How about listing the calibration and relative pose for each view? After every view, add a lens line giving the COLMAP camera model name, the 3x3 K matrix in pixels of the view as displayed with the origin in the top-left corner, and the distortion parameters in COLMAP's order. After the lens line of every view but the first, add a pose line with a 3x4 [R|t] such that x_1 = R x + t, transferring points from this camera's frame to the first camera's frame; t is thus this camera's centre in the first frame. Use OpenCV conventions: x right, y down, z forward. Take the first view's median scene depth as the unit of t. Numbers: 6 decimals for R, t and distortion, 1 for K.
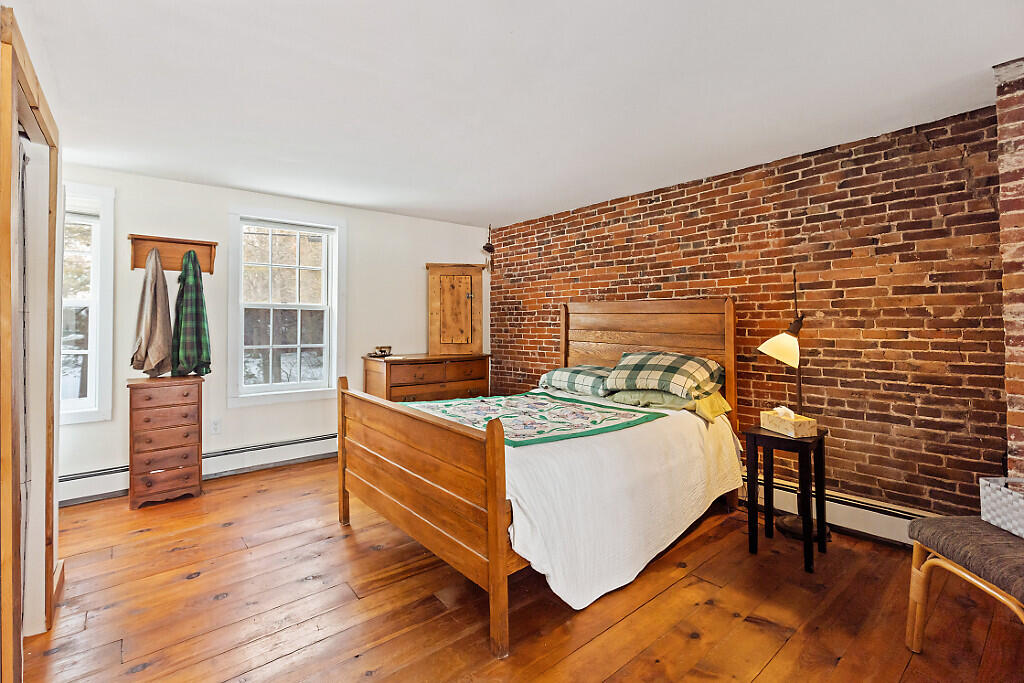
lens RADIAL K [[468.2, 0, 526.4], [0, 468.2, 316.6], [0, 0, 1]] dist [-0.000381, -0.000530]
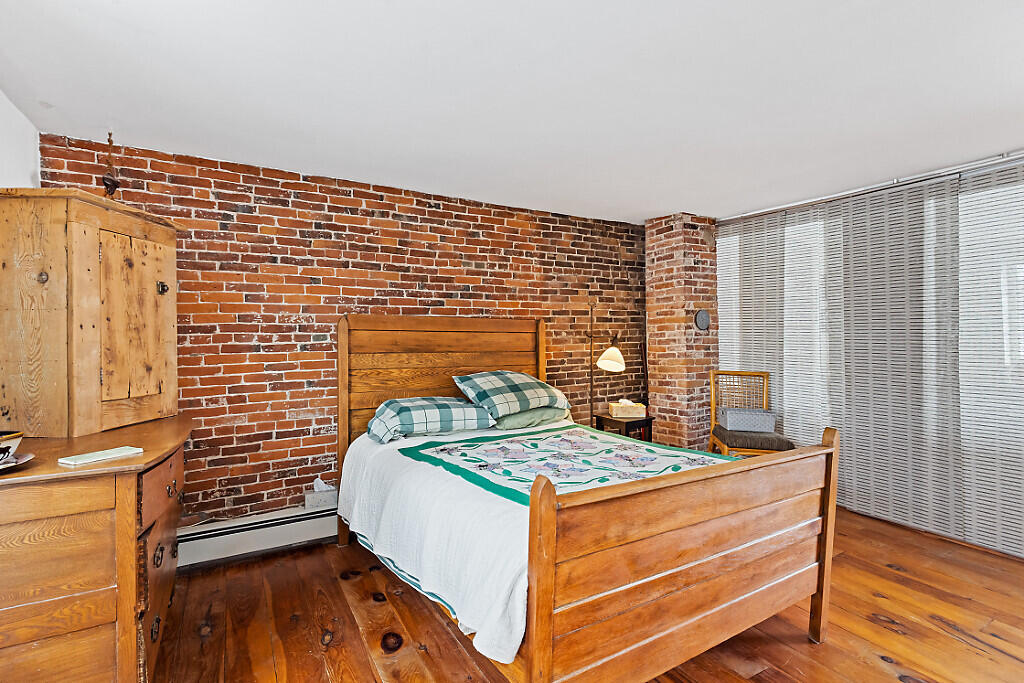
lens RADIAL K [[468.2, 0, 510.8], [0, 468.2, 338.7], [0, 0, 1]] dist [-0.000381, -0.000530]
pose [[0.191658, -0.005830, 0.981445, -0.626804], [-0.002148, 0.999977, 0.006360, 0.000603], [-0.981459, -0.003327, 0.191641, 0.733880]]
